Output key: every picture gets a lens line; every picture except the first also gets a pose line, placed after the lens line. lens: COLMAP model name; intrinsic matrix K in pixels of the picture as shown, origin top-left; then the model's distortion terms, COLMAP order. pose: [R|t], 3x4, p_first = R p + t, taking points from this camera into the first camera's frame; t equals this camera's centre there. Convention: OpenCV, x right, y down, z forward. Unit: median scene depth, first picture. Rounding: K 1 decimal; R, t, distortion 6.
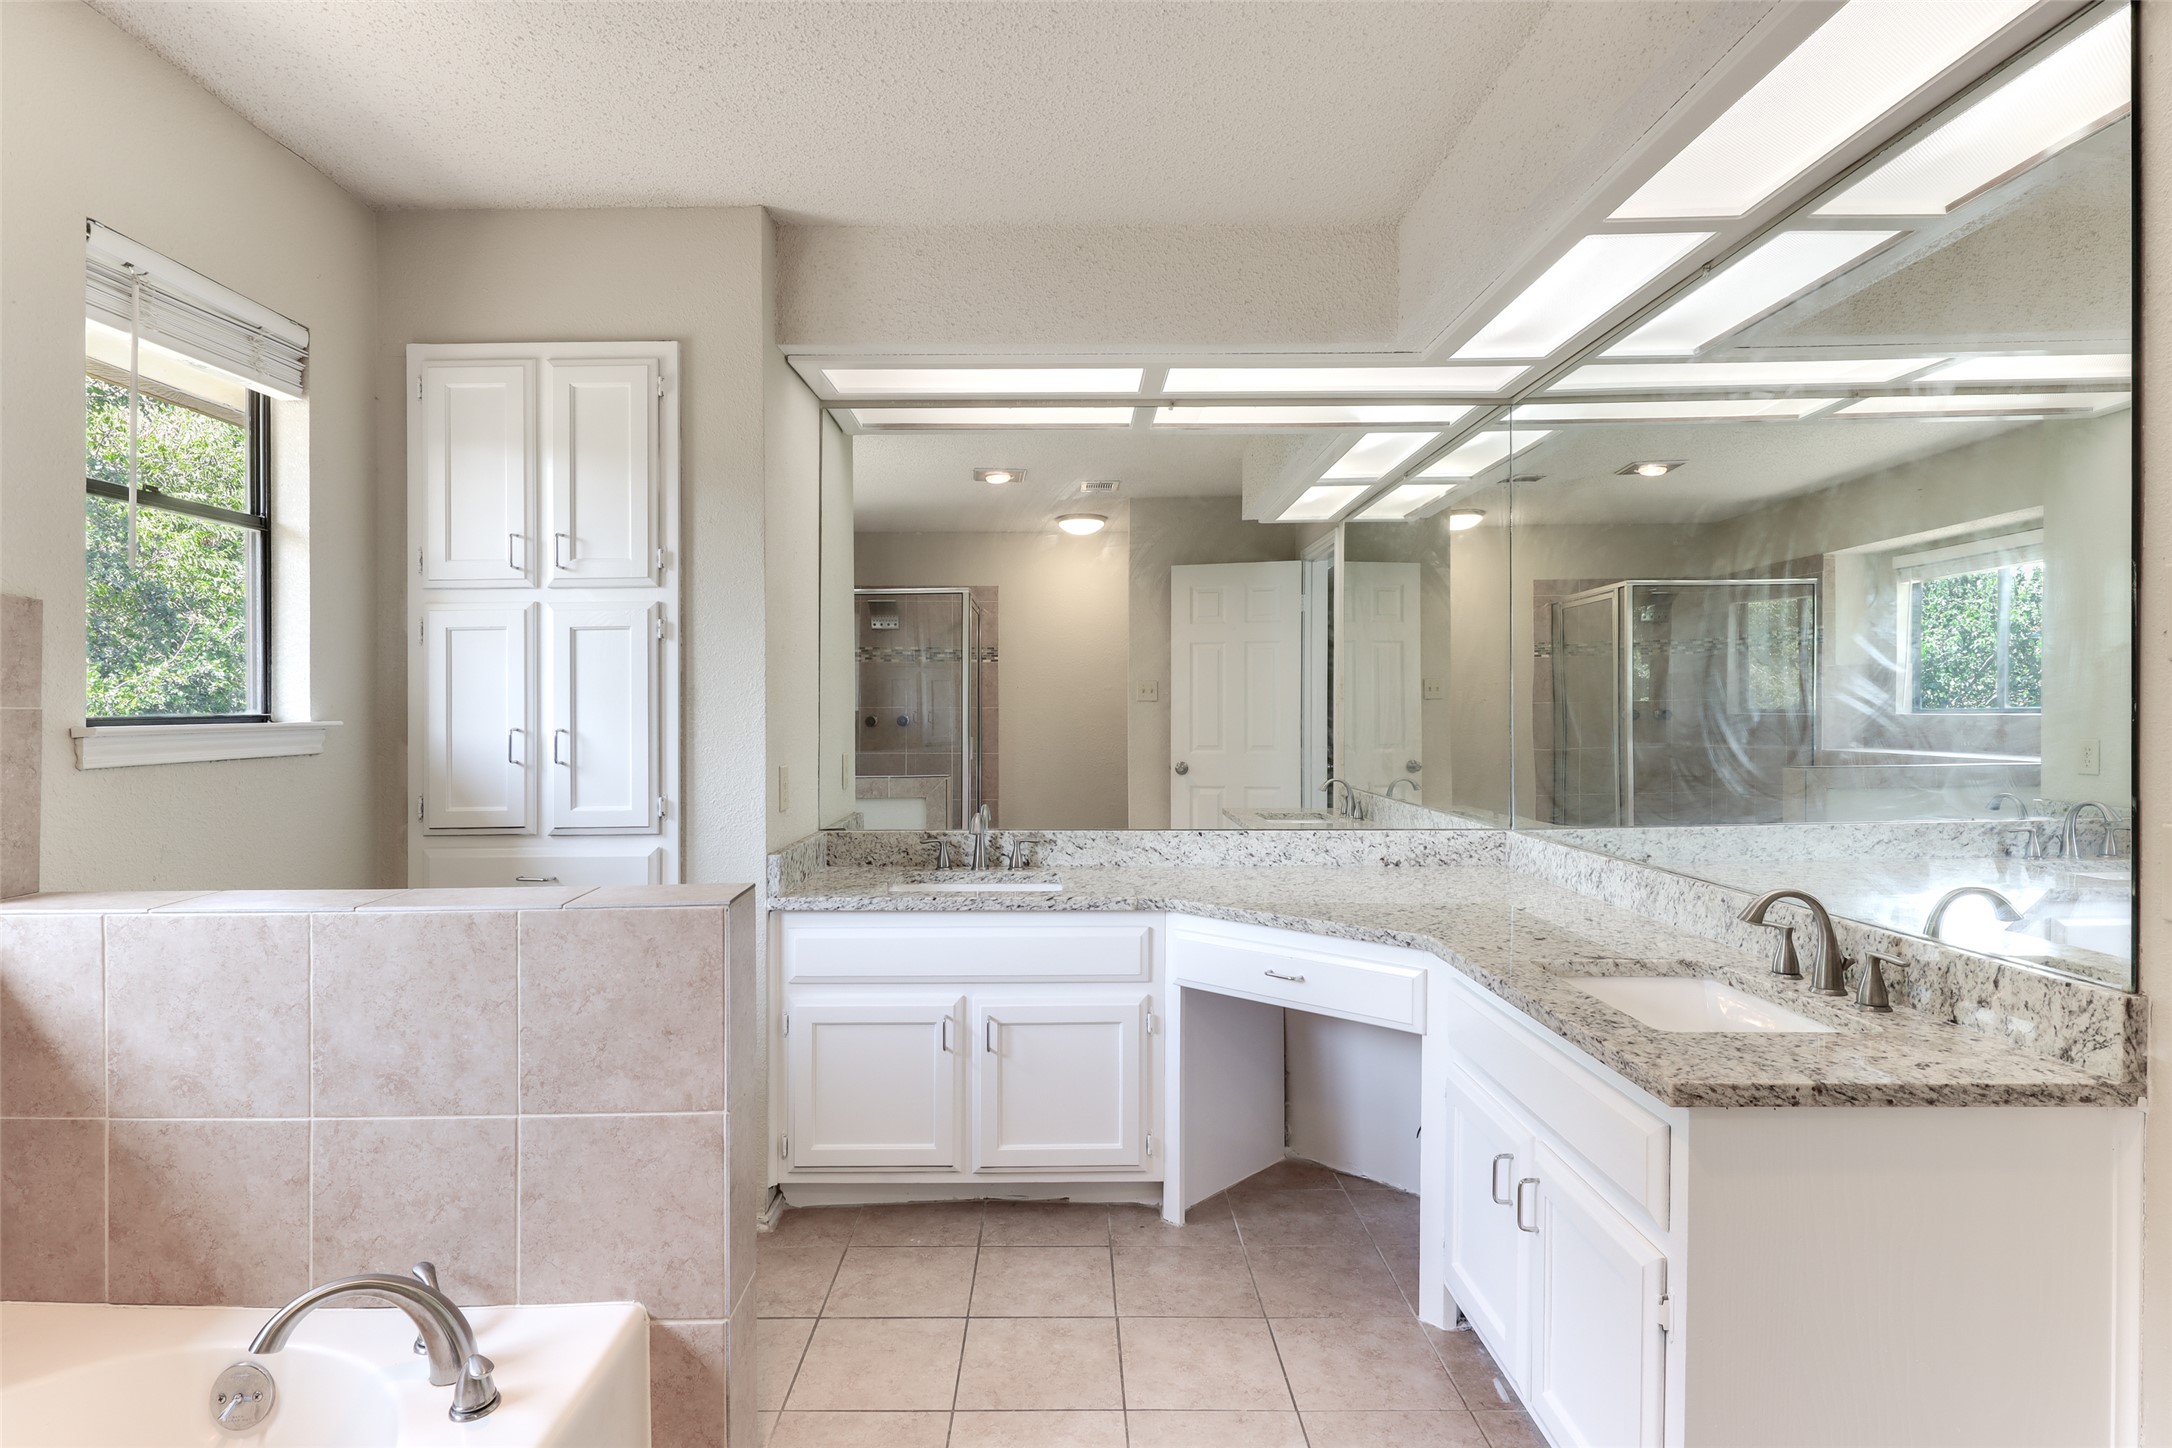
lens RADIAL K [[1126.6, 0, 1083.3], [0, 1126.6, 717.3], [0, 0, 1]] dist [0.000866, 0.000551]
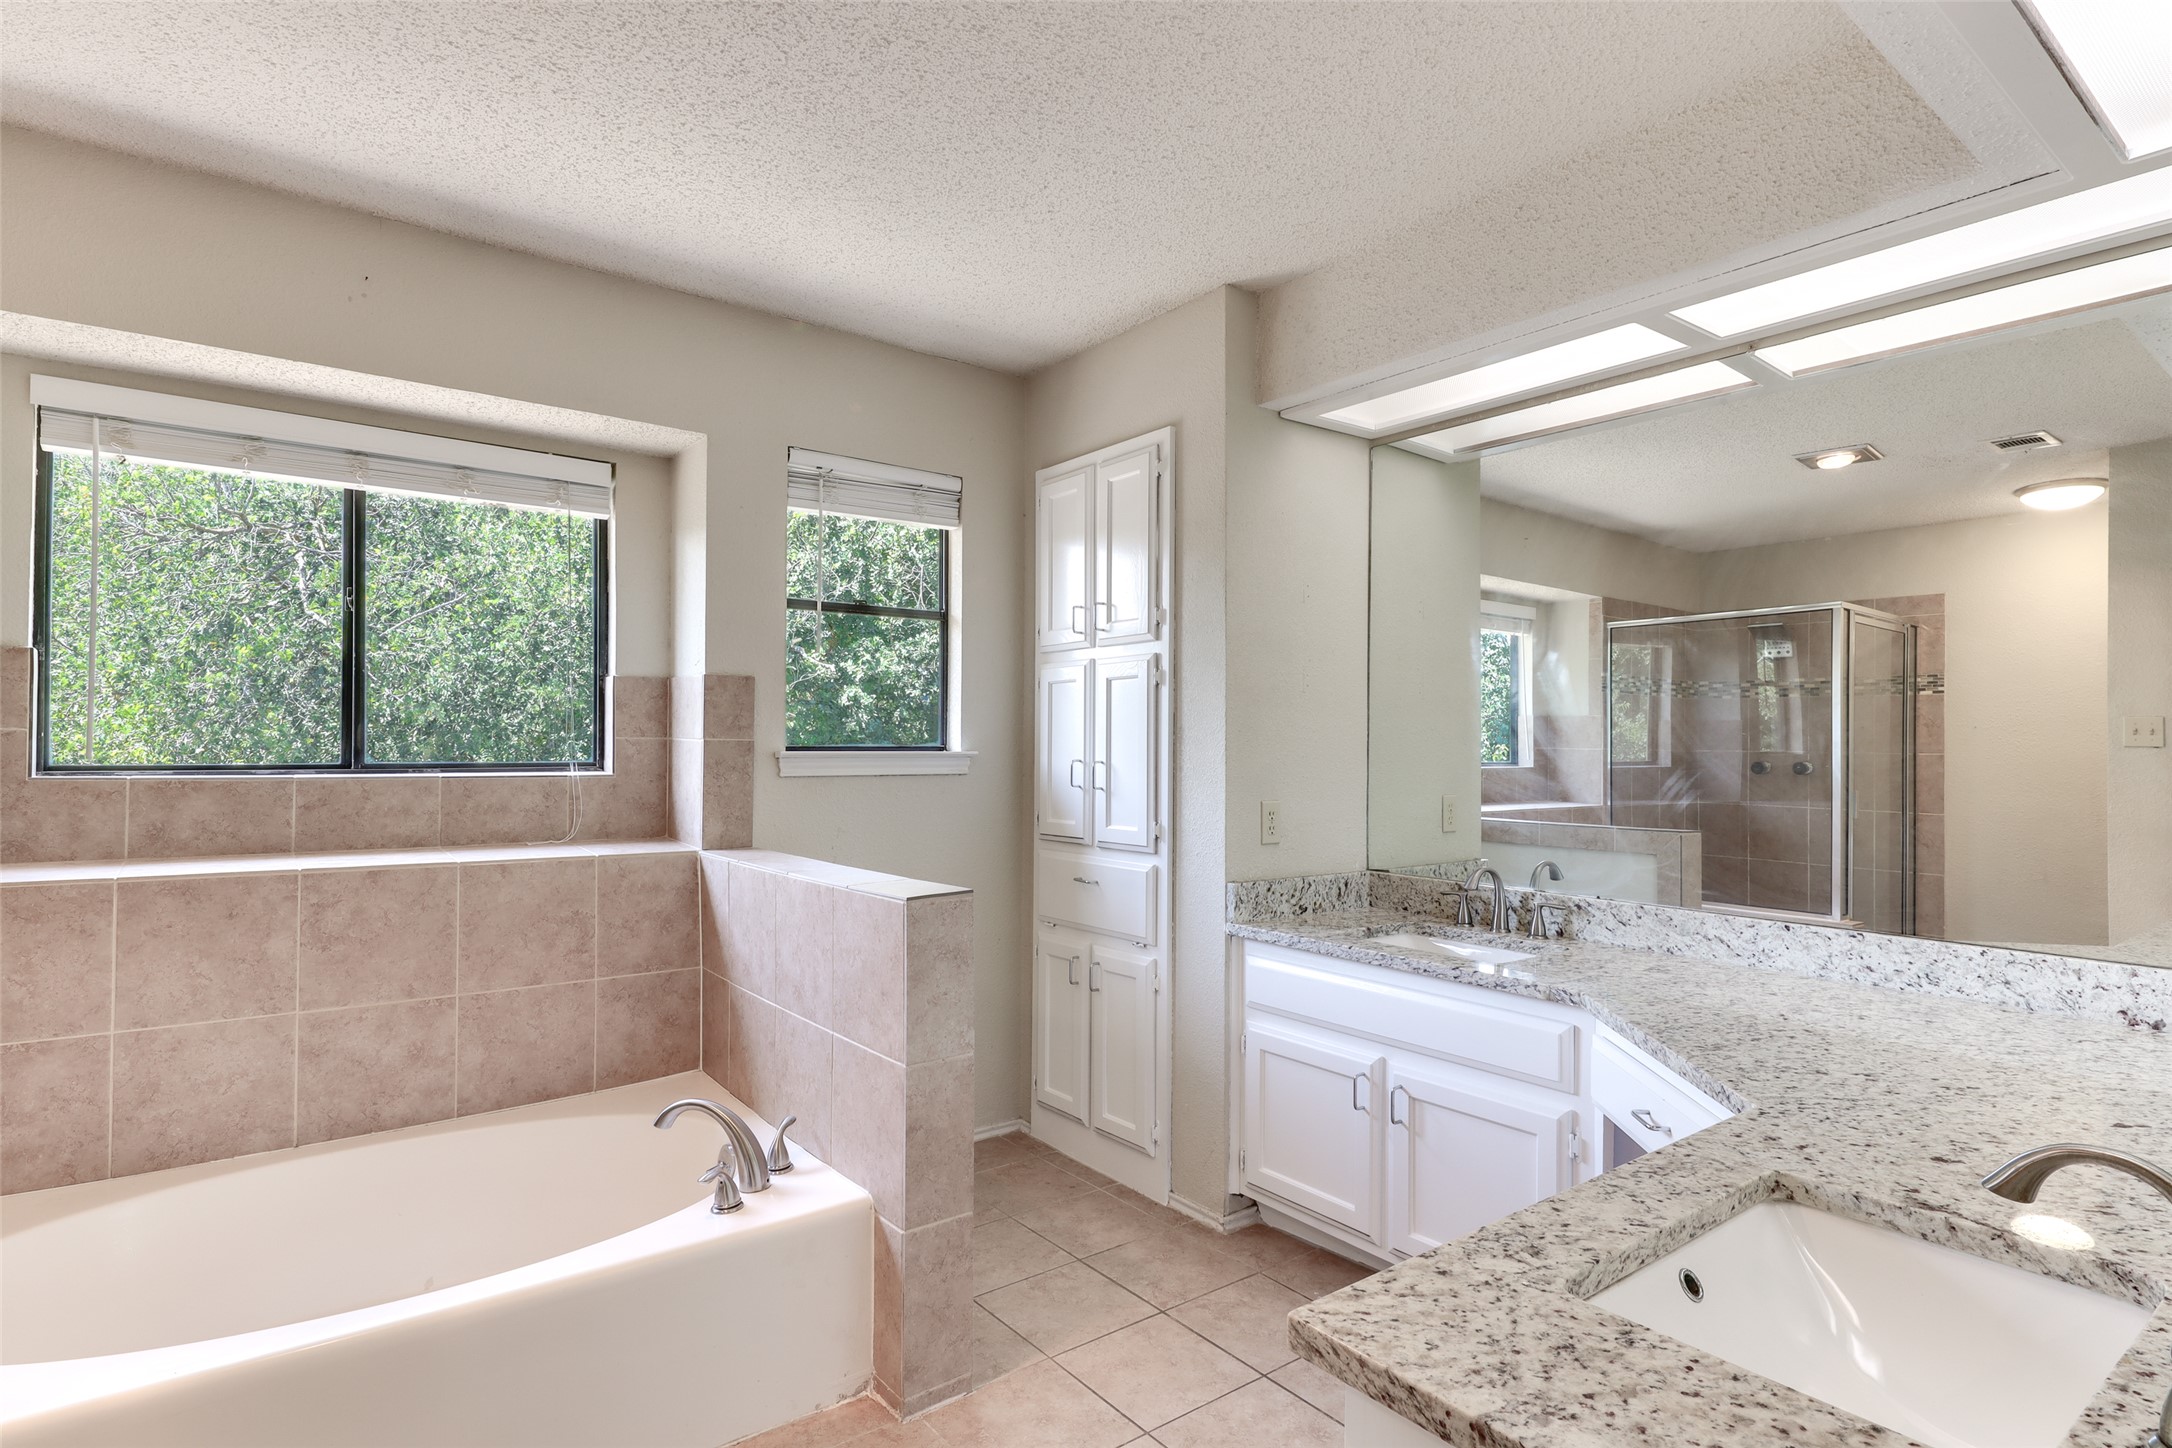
lens RADIAL K [[1115.4, 0, 1092.8], [0, 1115.4, 740.6], [0, 0, 1]] dist [0.001119, -0.000888]
pose [[0.607122, 0.007985, -0.794569, 0.495295], [-0.019534, 0.999797, -0.004878, -0.005760], [0.794369, 0.018483, 0.607155, 0.252287]]
